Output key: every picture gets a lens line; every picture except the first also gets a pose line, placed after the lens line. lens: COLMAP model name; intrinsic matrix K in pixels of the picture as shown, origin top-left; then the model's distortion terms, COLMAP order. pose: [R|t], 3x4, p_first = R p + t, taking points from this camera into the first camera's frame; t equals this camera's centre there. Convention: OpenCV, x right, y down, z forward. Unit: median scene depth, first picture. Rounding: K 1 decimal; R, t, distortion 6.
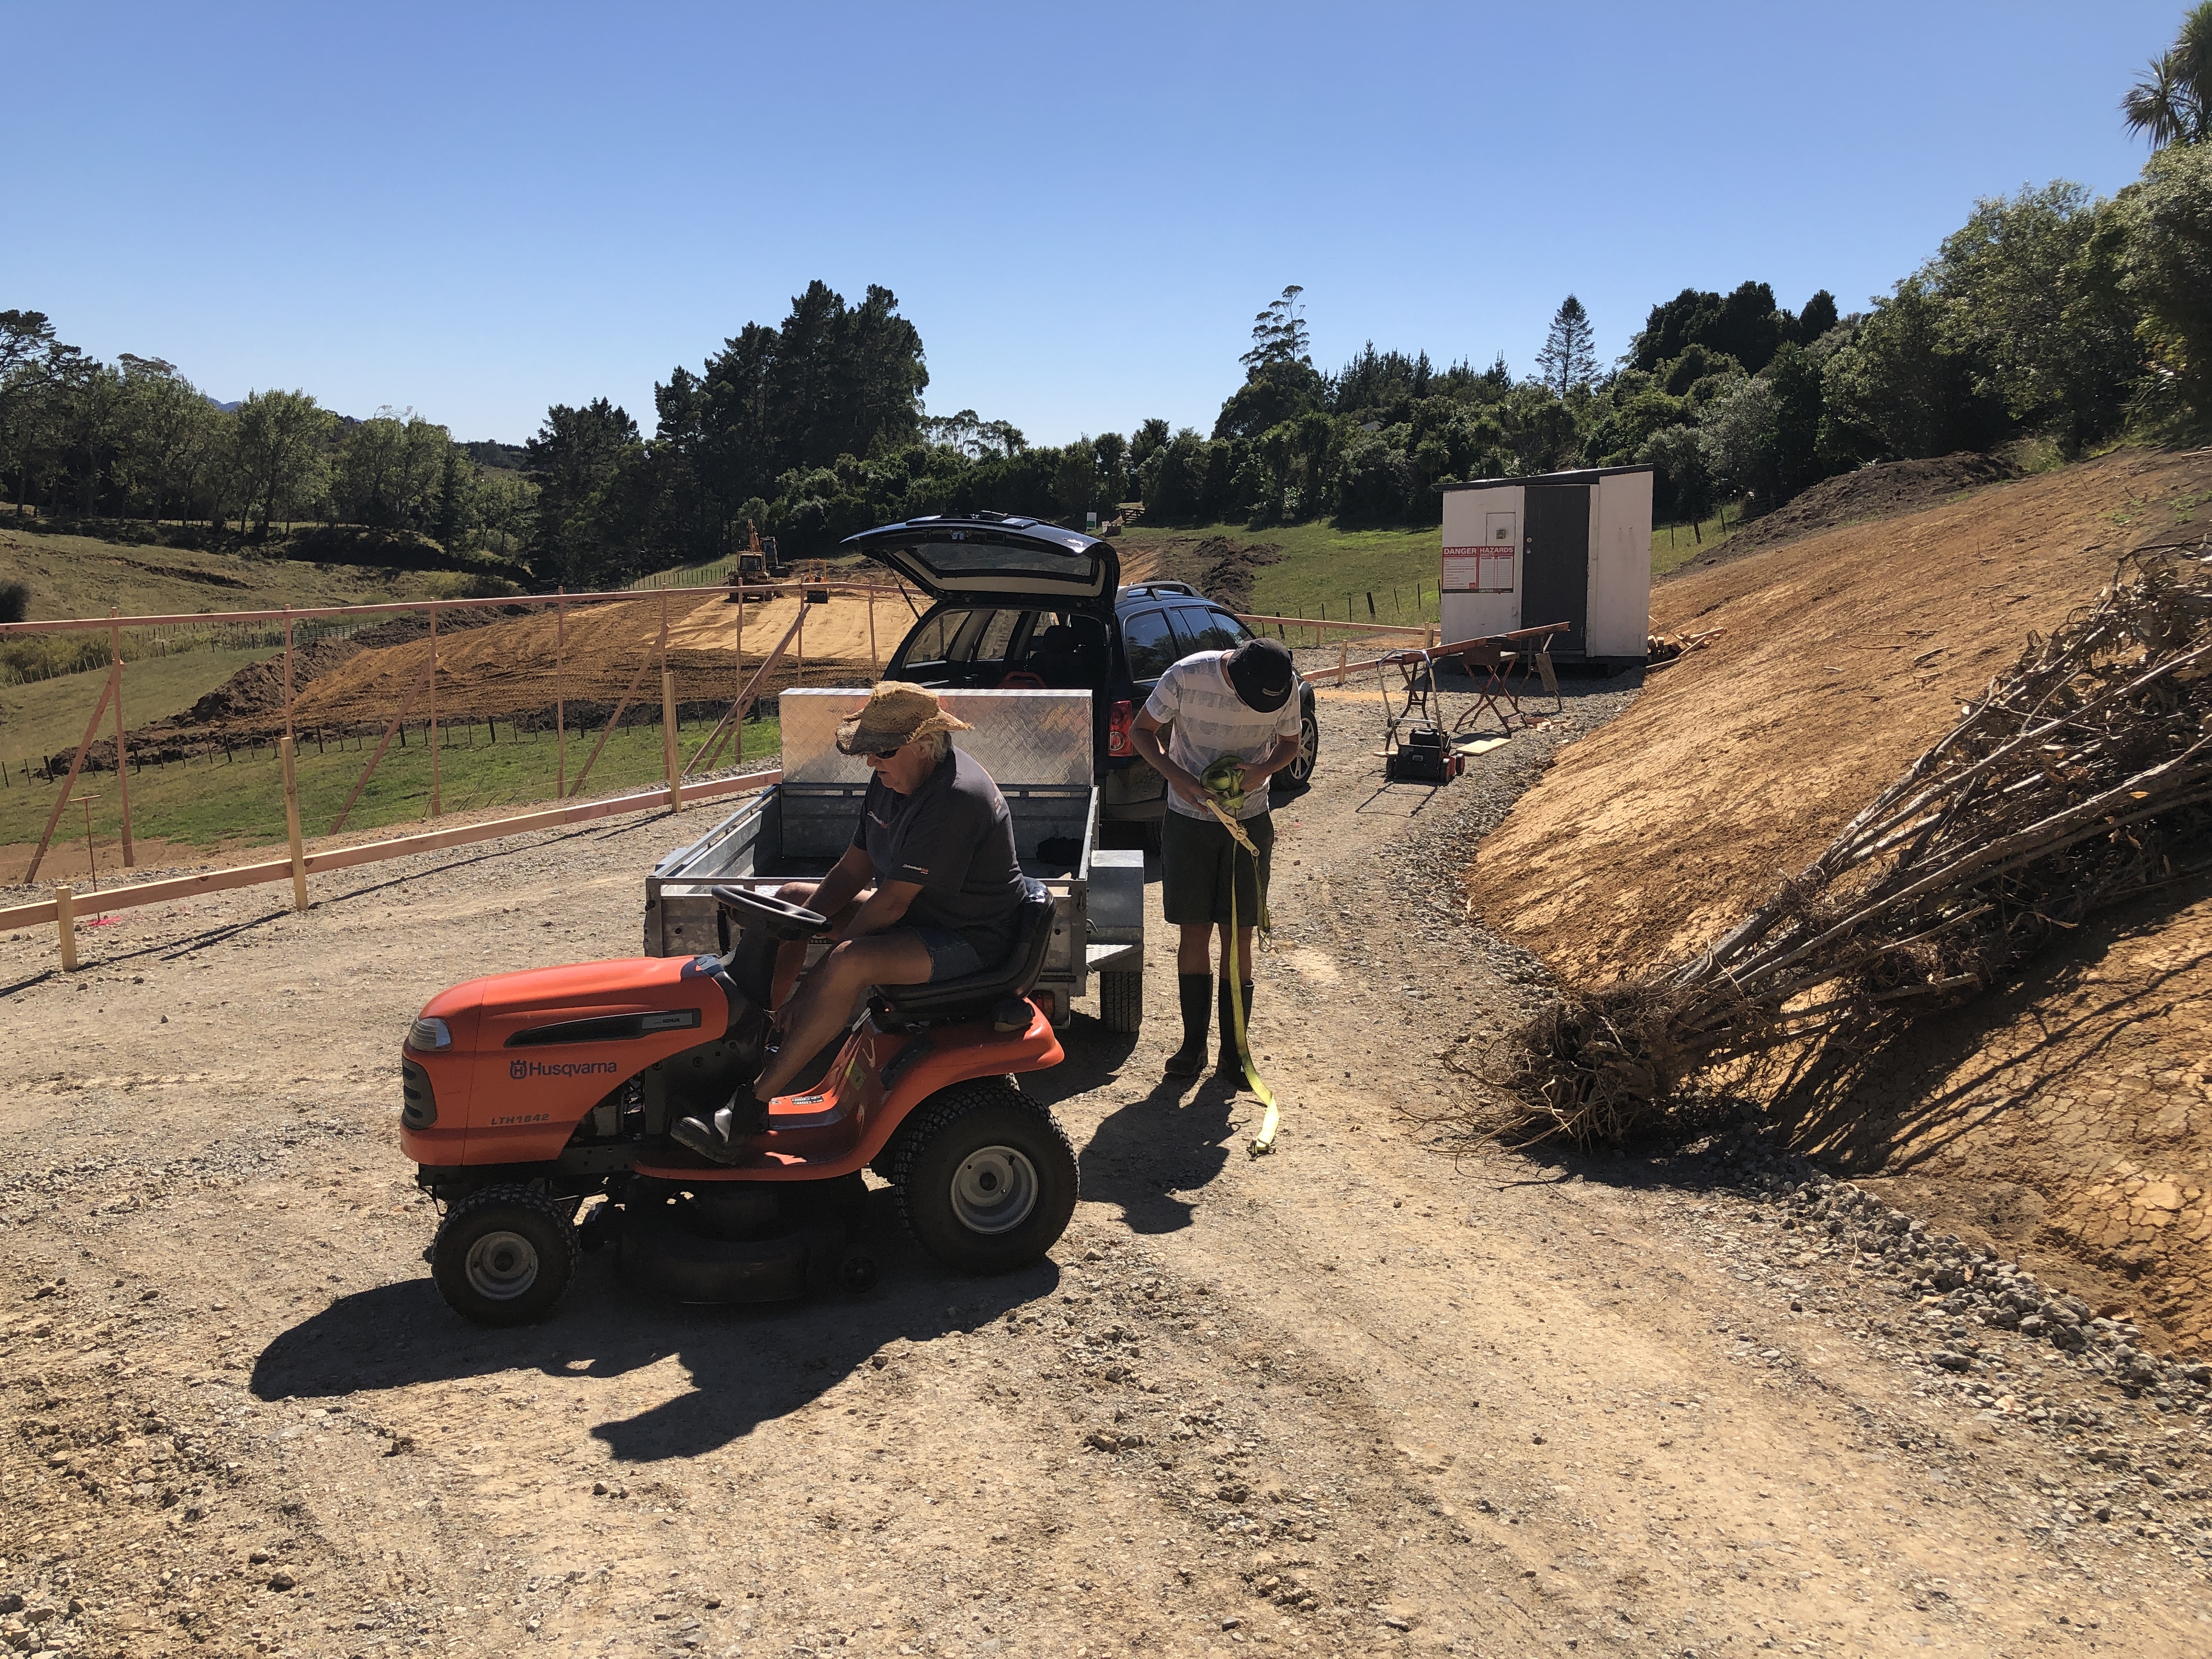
lens RADIAL K [[1820.0, 0, 1087.6], [0, 1820.0, 820.0], [0, 0, 1]] dist [0.042032, -0.039422]
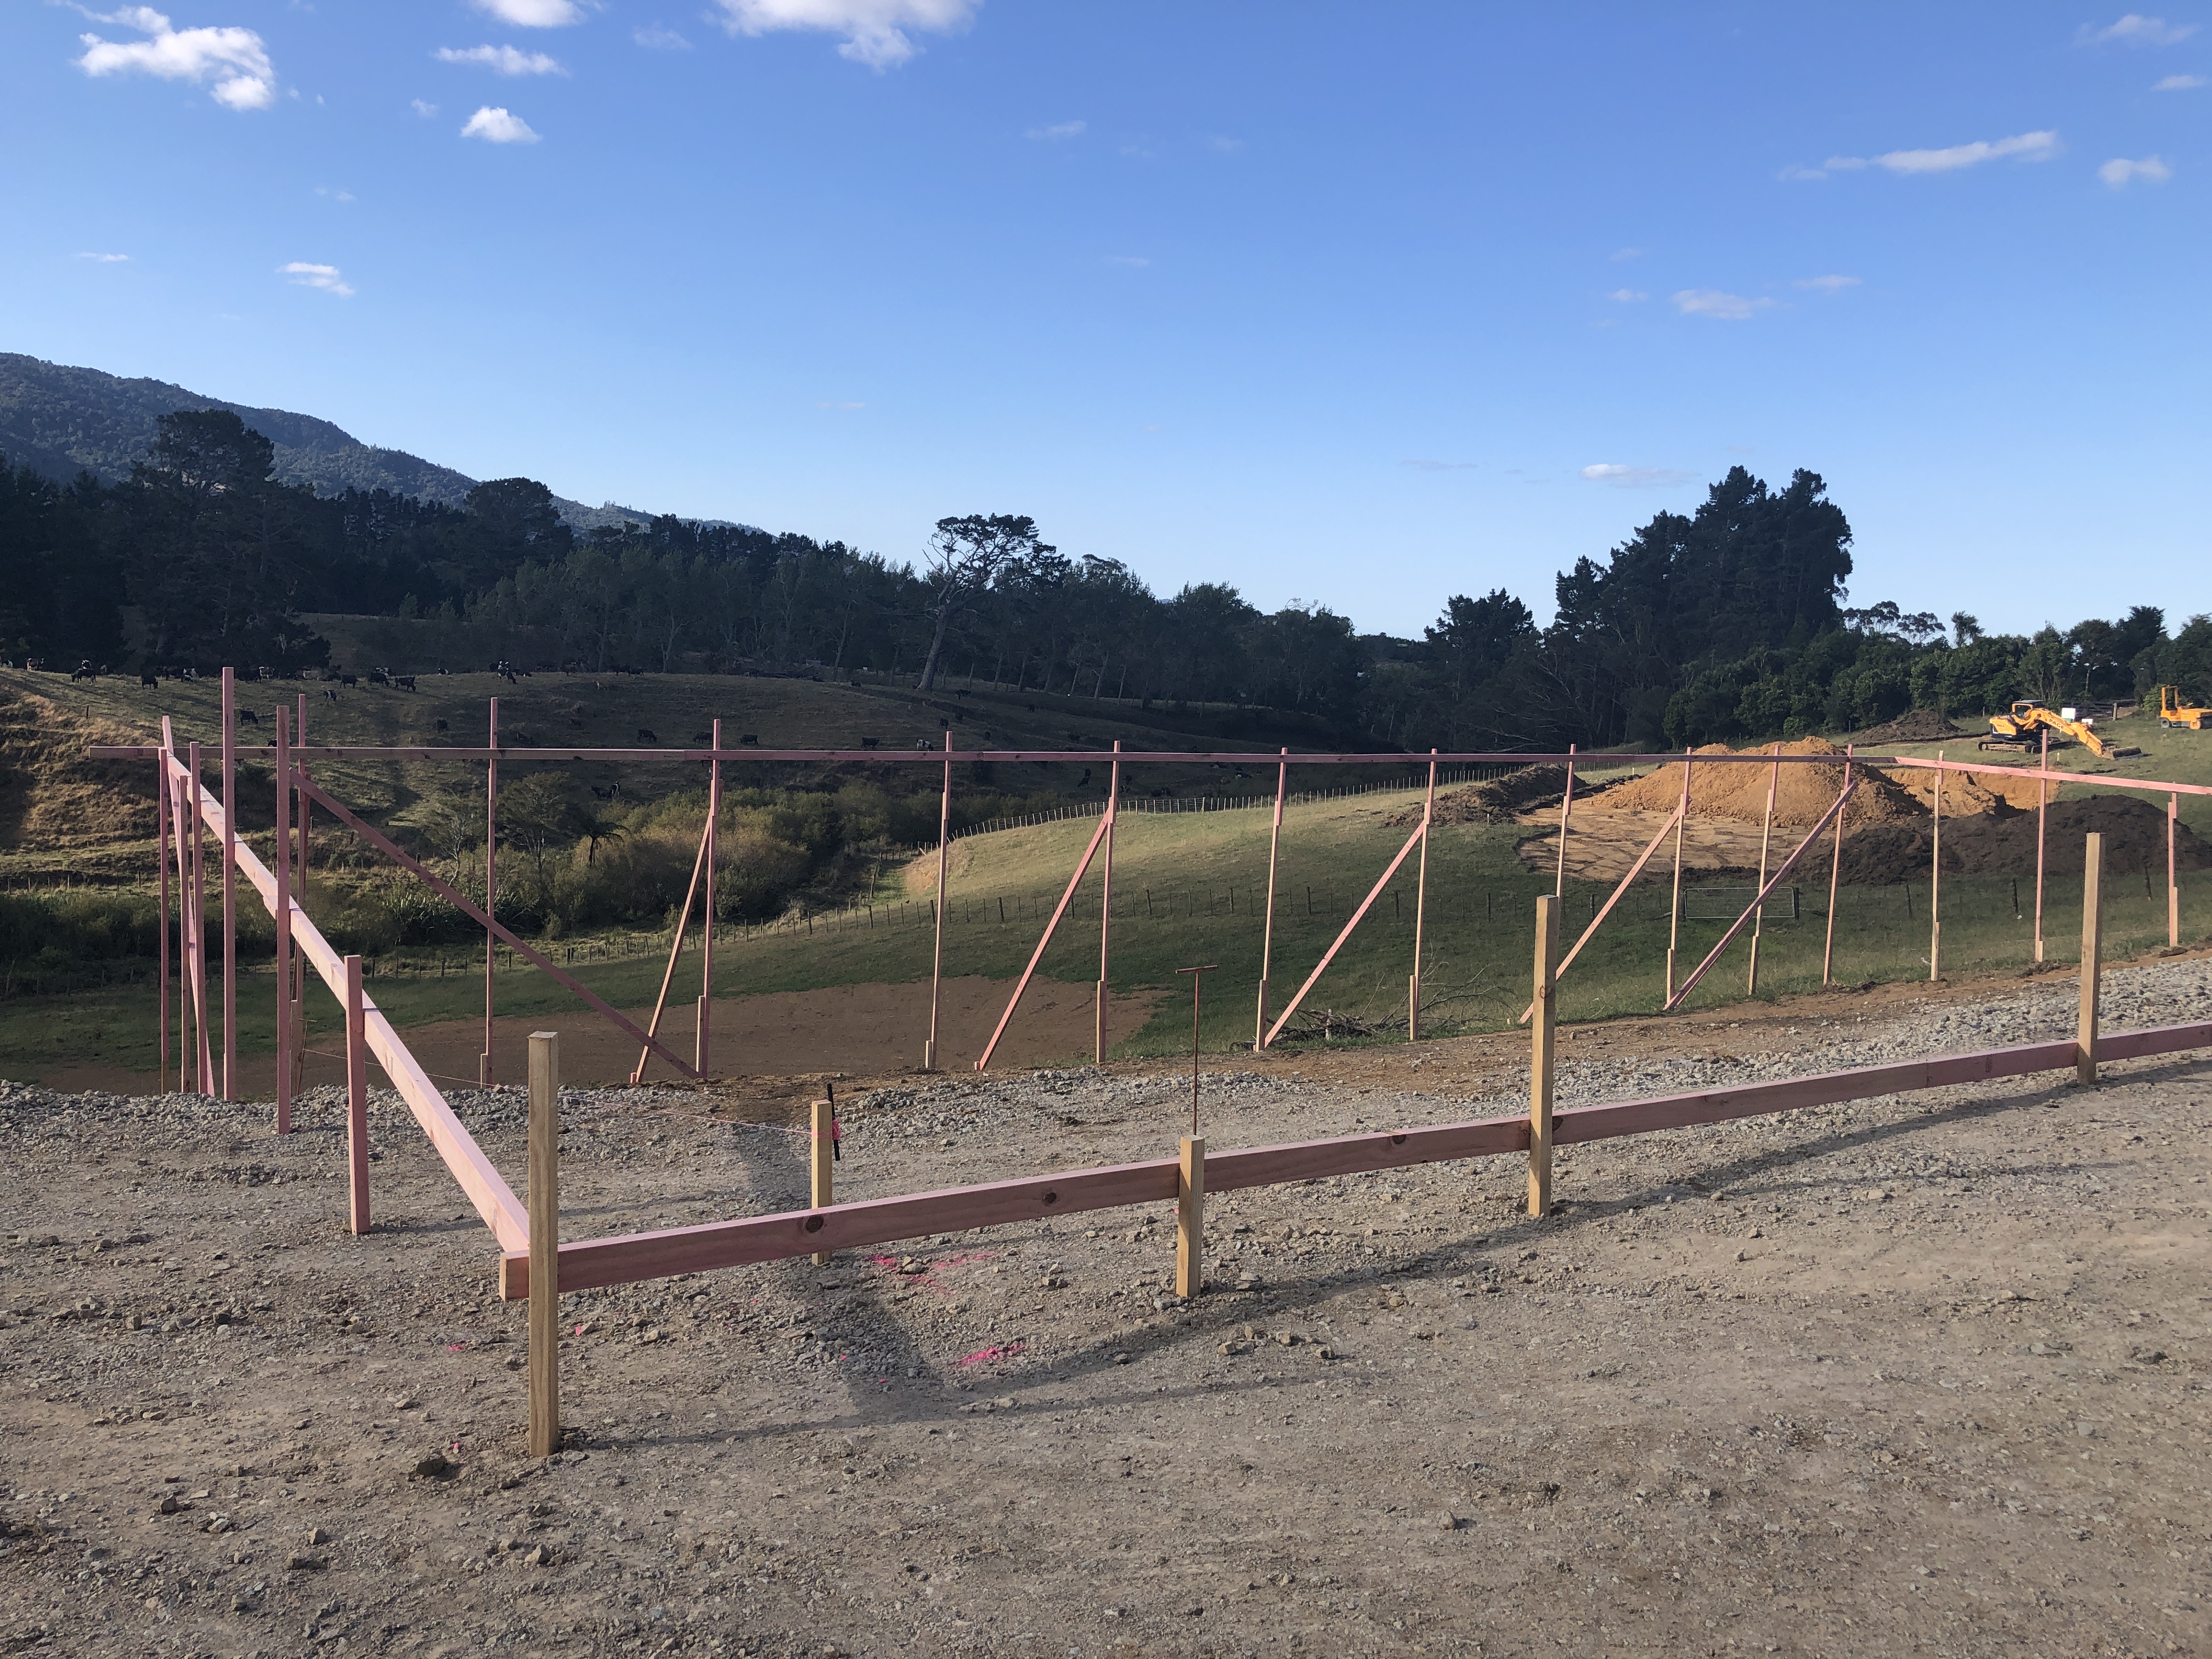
lens RADIAL K [[1820.0, 0, 1090.0], [0, 1820.0, 827.7], [0, 0, 1]] dist [0.042032, -0.039422]
pose [[0.892676, 0.058402, -0.446898, -0.095557], [-0.102510, 0.991890, -0.075140, -0.003418], [0.438886, 0.112887, 0.891423, 0.141877]]
